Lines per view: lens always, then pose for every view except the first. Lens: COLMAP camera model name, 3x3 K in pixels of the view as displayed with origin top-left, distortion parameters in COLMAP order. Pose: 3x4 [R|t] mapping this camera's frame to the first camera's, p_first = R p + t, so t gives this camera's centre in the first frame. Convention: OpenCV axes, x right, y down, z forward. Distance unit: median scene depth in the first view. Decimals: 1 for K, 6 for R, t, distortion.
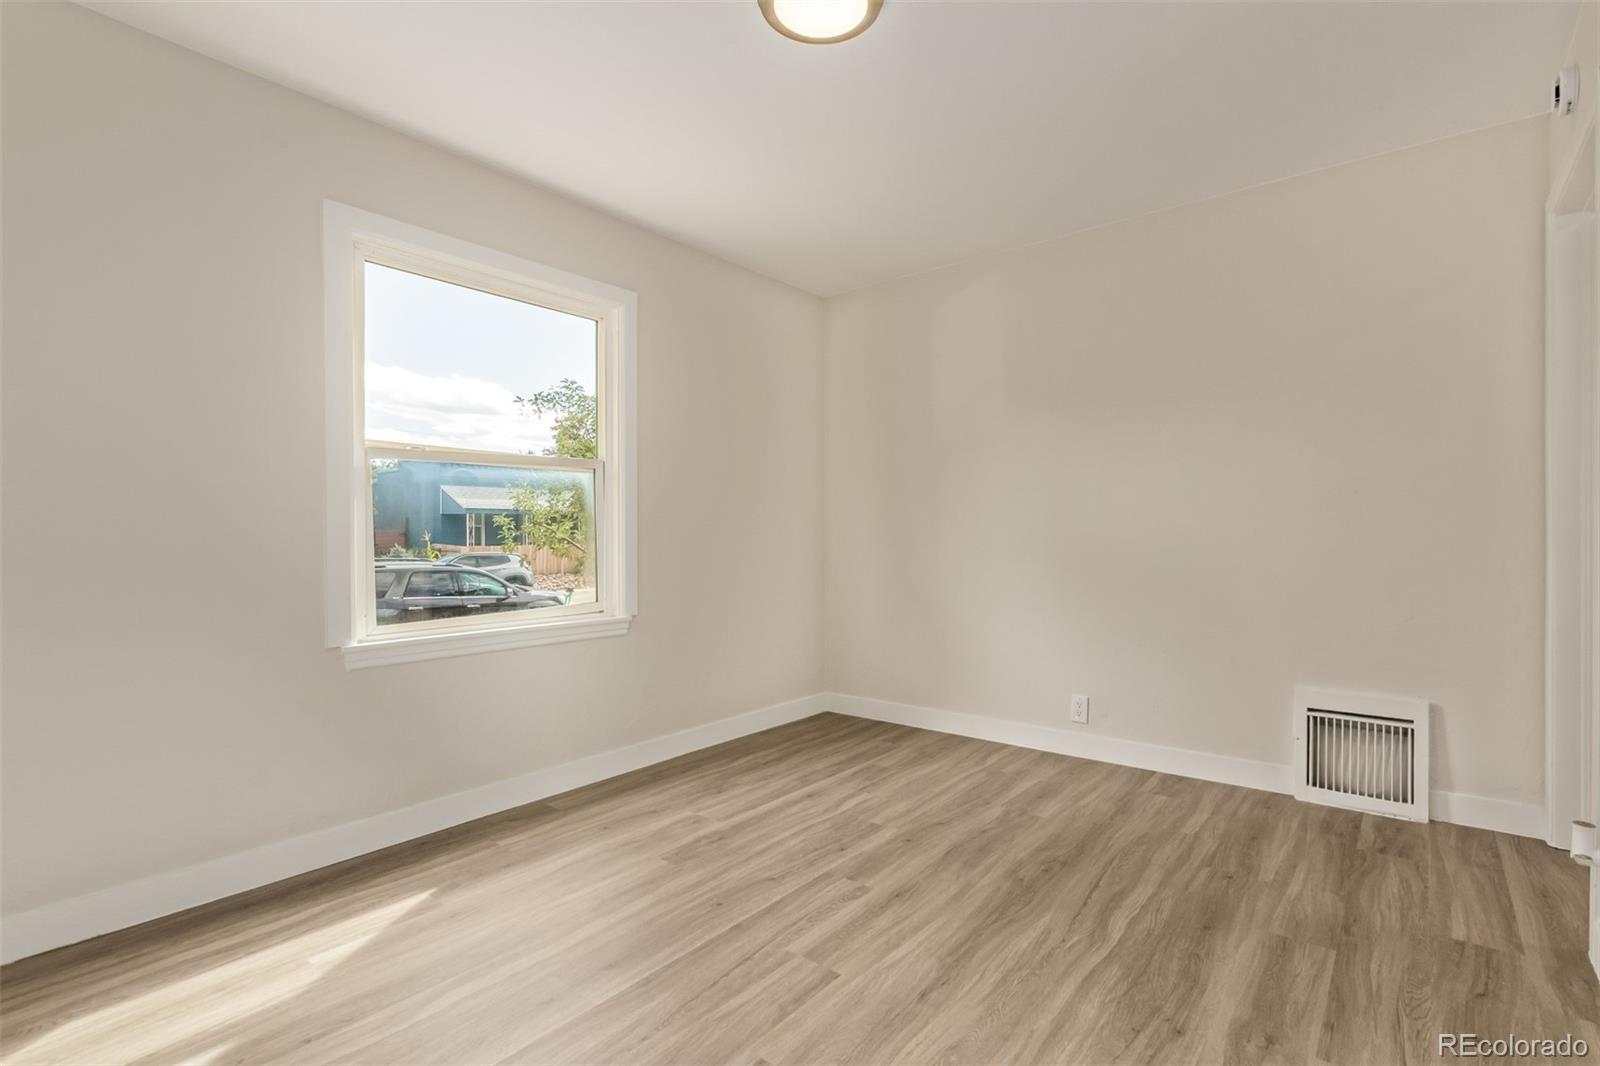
lens RADIAL K [[751.5, 0, 827.7], [0, 751.5, 533.6], [0, 0, 1]] dist [-0.000187, -0.000567]
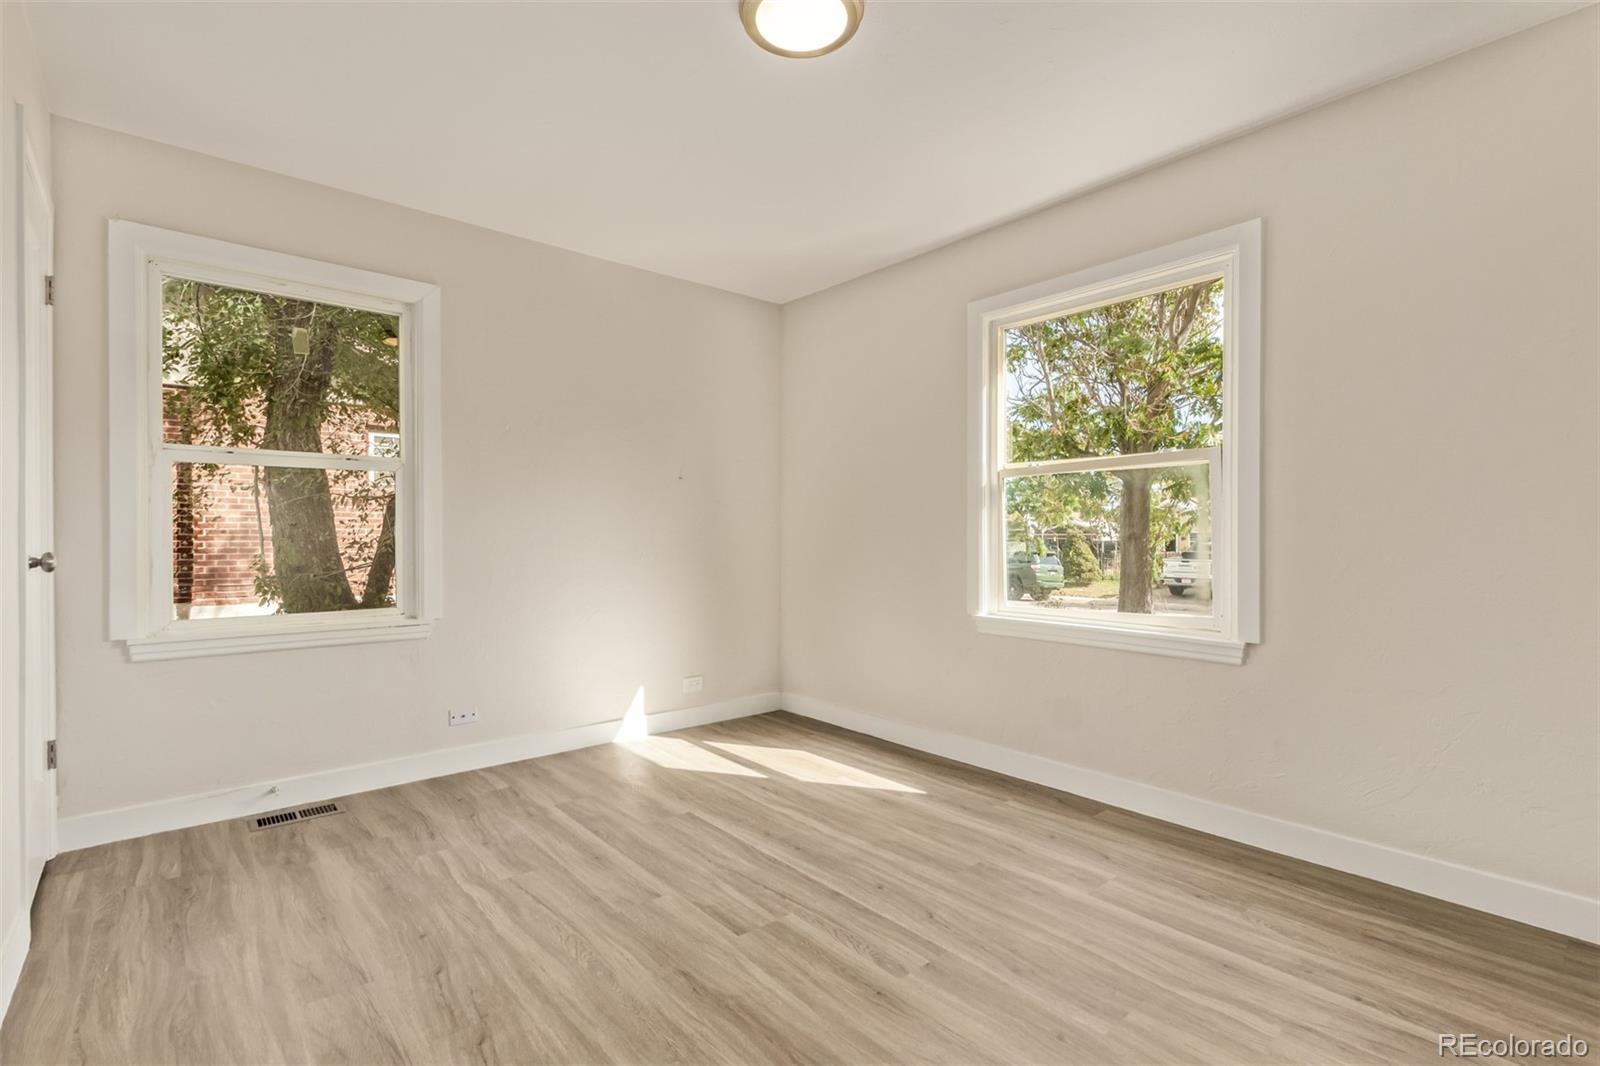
lens RADIAL K [[733.1, 0, 800.0], [0, 733.1, 533.0], [0, 0, 1]] dist [0.001149, -0.000624]
pose [[-0.197782, 0.003139, -0.980241, 0.698018], [-0.001882, 0.999992, 0.003582, -0.006570], [0.980244, 0.002553, -0.197774, 0.859657]]
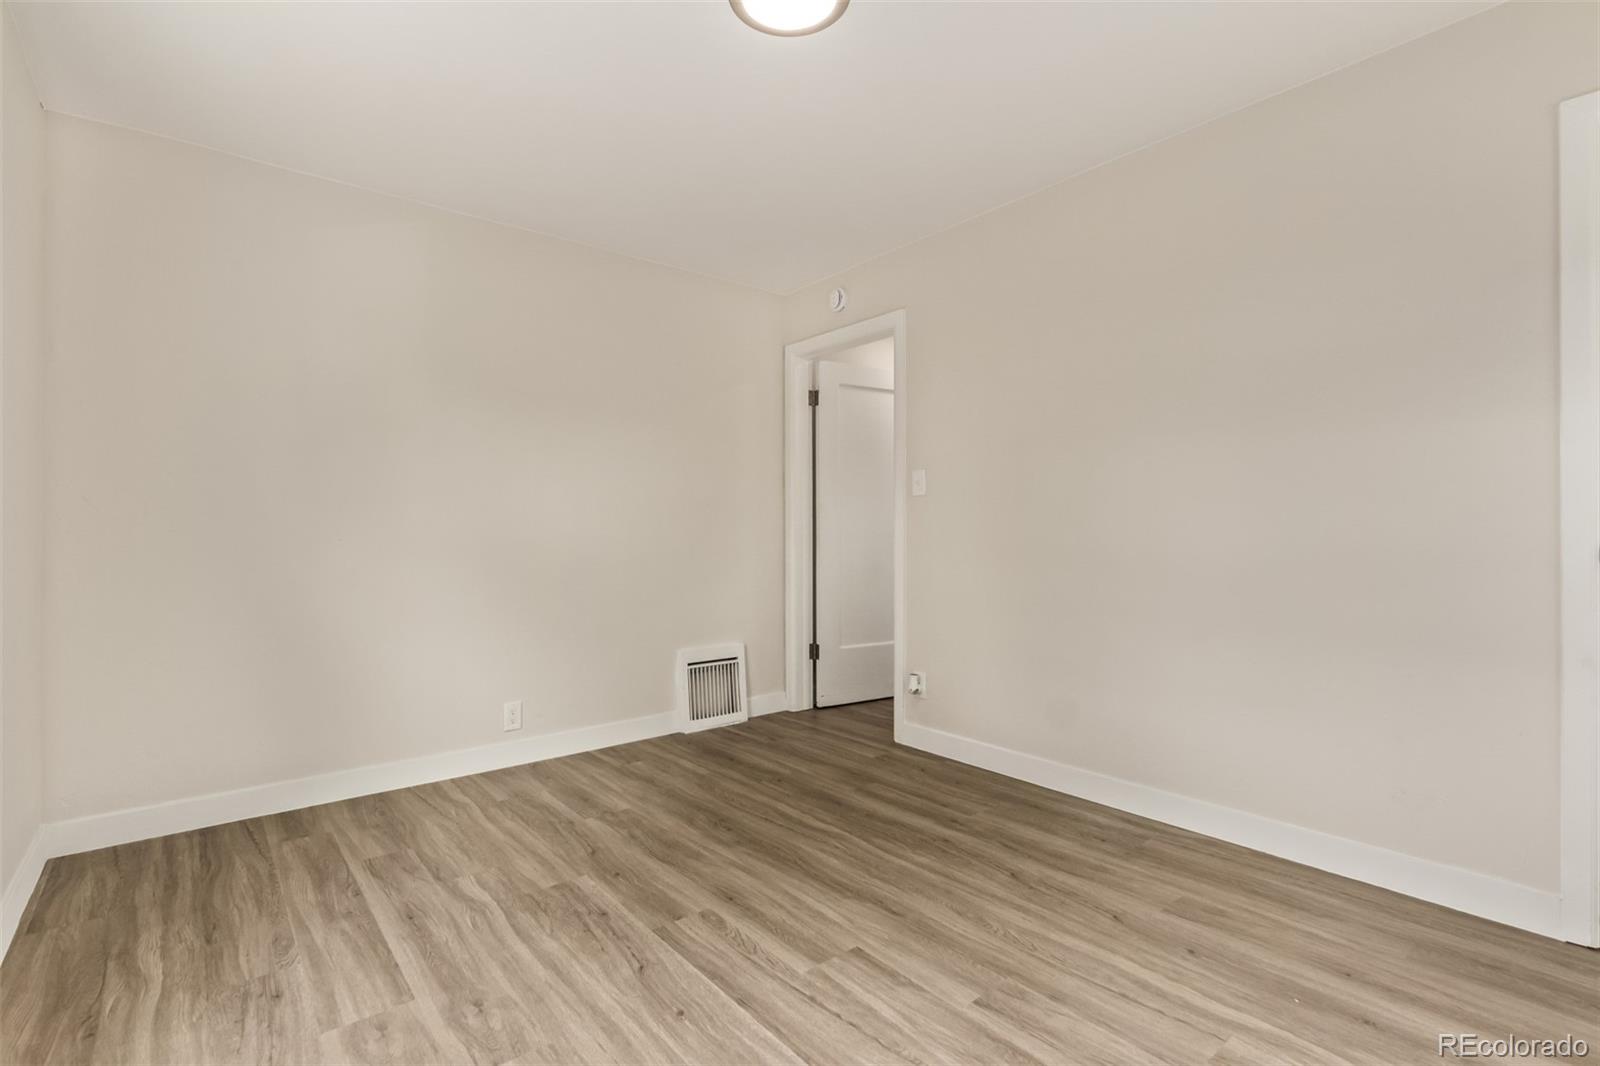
lens RADIAL K [[748.6, 0, 800.0], [0, 748.6, 533.0], [0, 0, 1]] dist [-0.000619, -0.000823]
pose [[0.208801, 0.002288, 0.977955, -0.684537], [0.004829, 0.999983, -0.003371, 0.003723], [-0.977946, 0.005426, 0.208787, 0.564776]]
